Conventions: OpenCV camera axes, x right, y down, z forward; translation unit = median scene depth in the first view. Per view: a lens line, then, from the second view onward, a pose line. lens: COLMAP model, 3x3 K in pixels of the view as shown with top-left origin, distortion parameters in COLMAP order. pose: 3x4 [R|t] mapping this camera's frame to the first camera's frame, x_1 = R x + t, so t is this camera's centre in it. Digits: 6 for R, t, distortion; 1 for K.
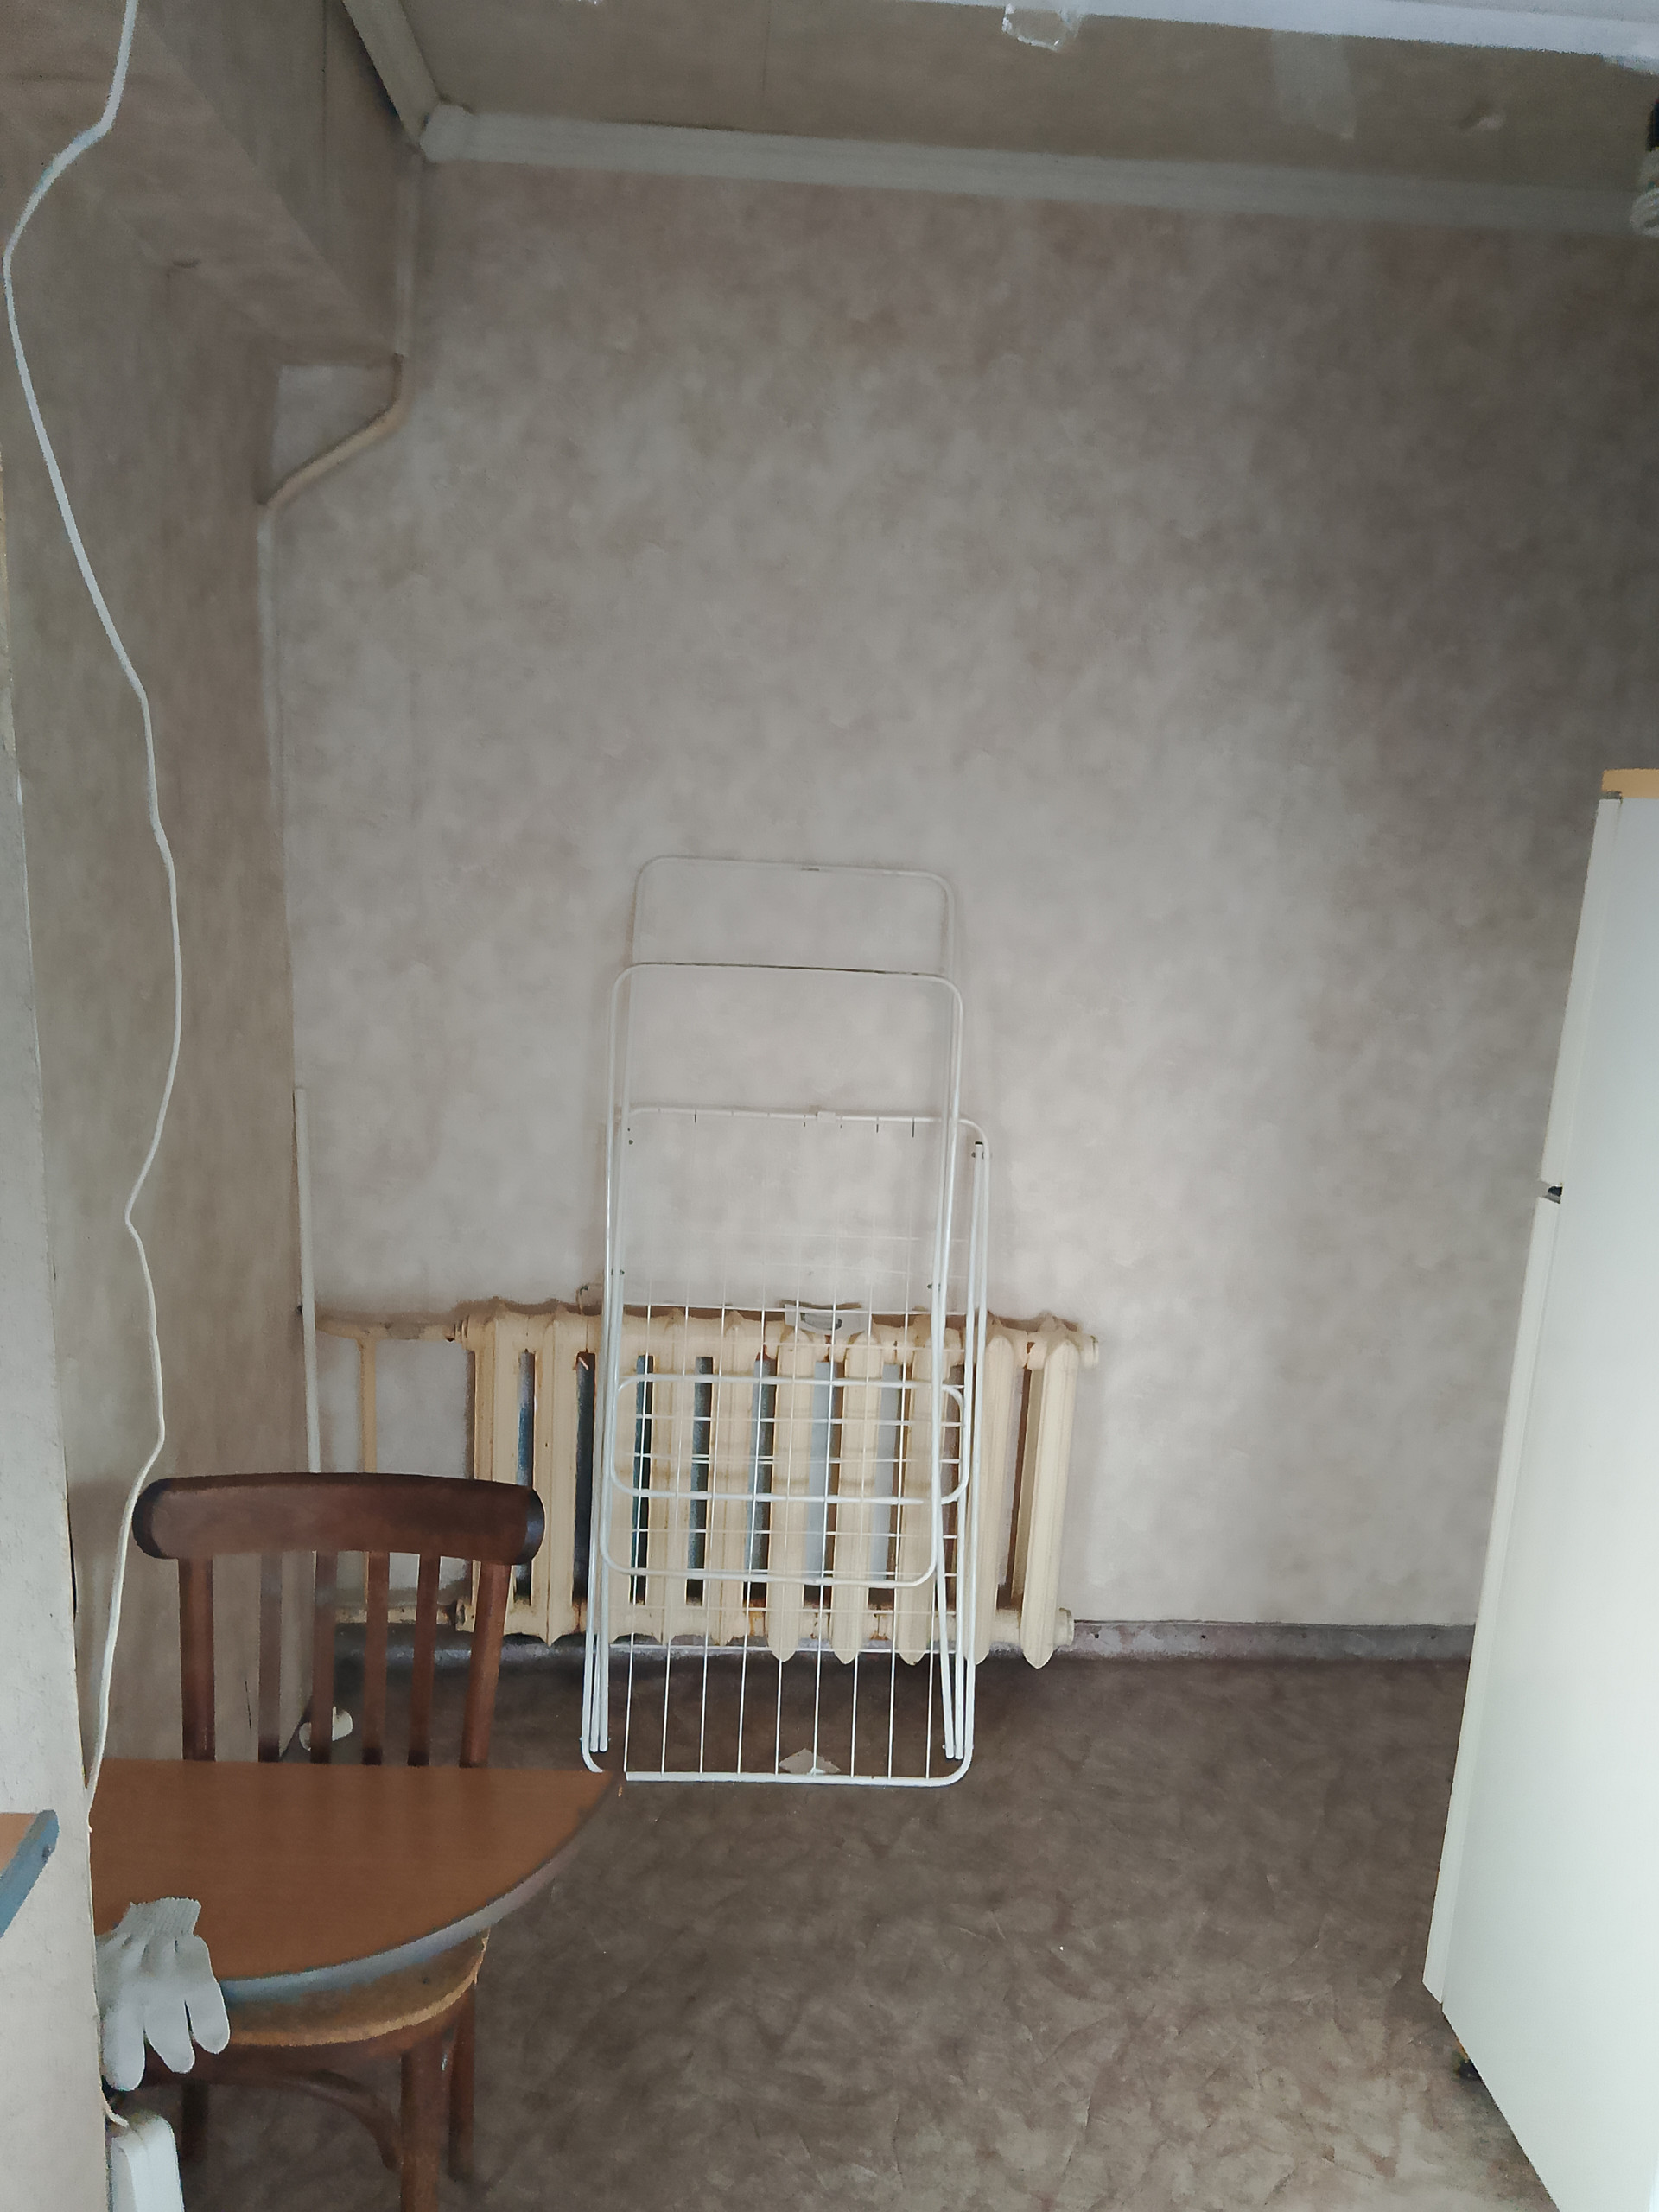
lens RADIAL K [[1451.1, 0, 817.4], [0, 1451.1, 1102.4], [0, 0, 1]] dist [0.054968, -0.001178]
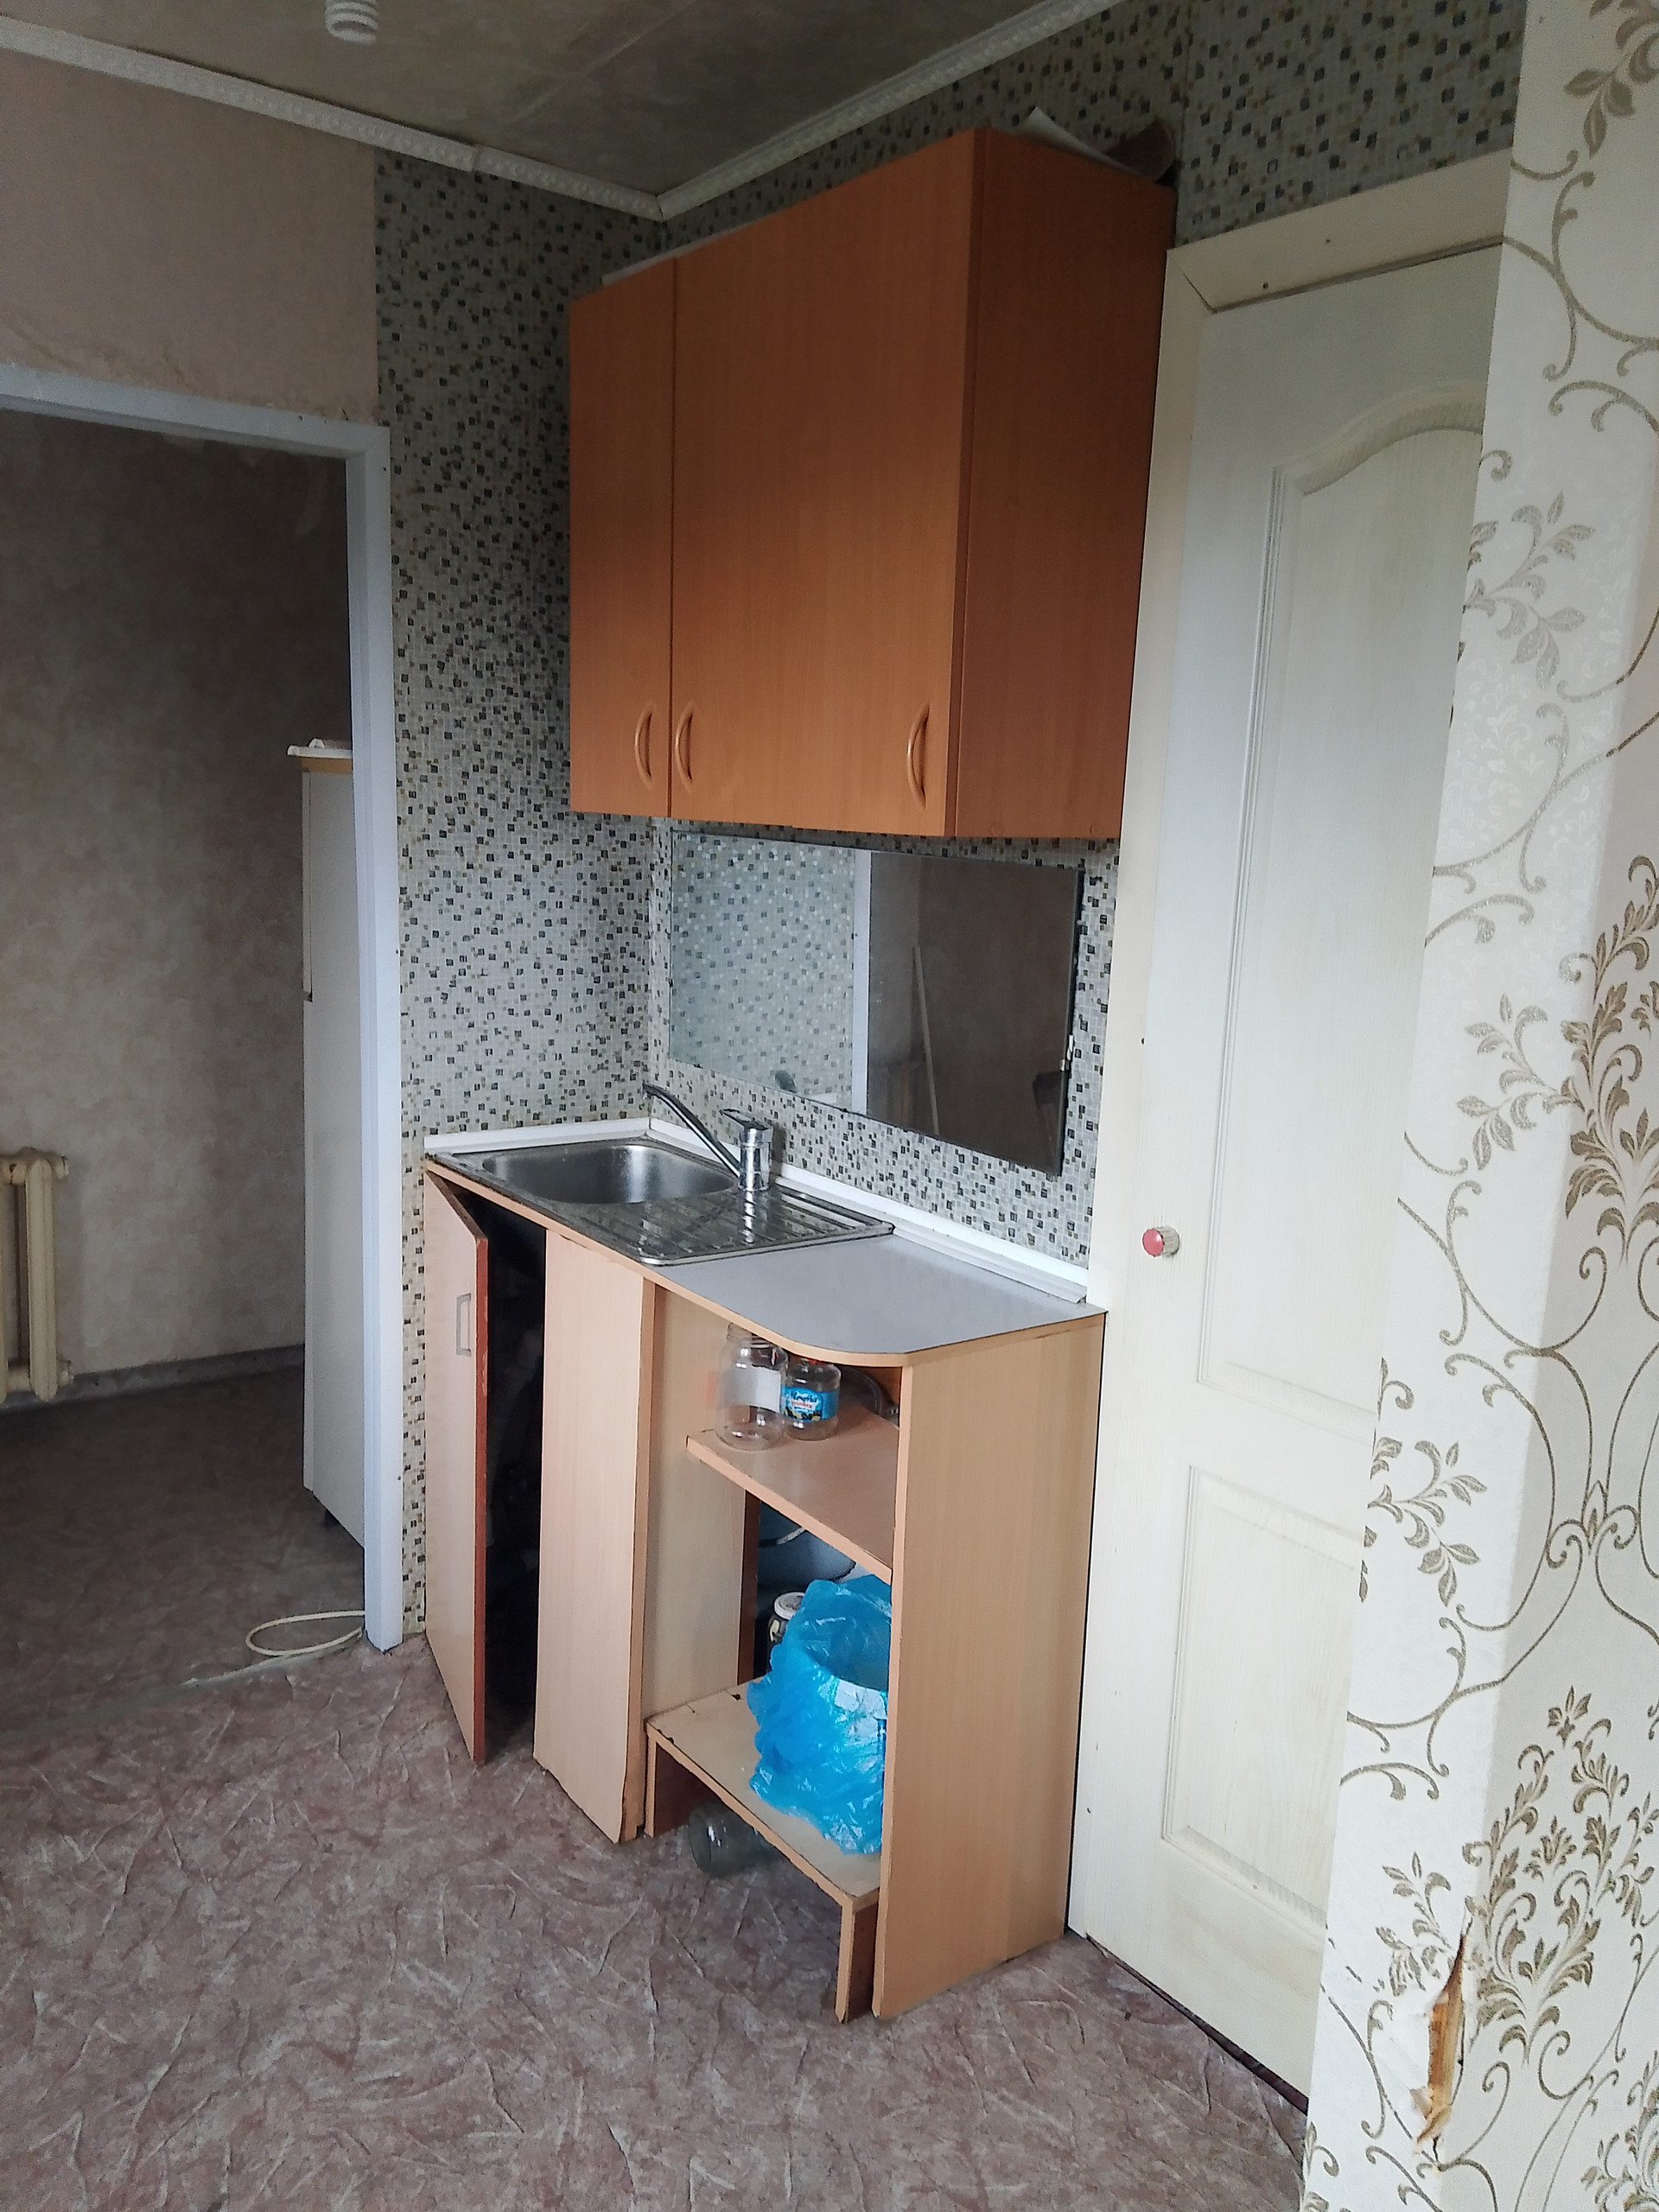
lens RADIAL K [[1666.6, 0, 827.7], [0, 1666.6, 1121.0], [0, 0, 1]] dist [0.087287, -0.110486]
pose [[0.847350, -0.104000, 0.520751, -0.028467], [0.106707, 0.993979, 0.024878, 0.164368], [-0.520203, 0.034488, 0.853346, -0.756487]]
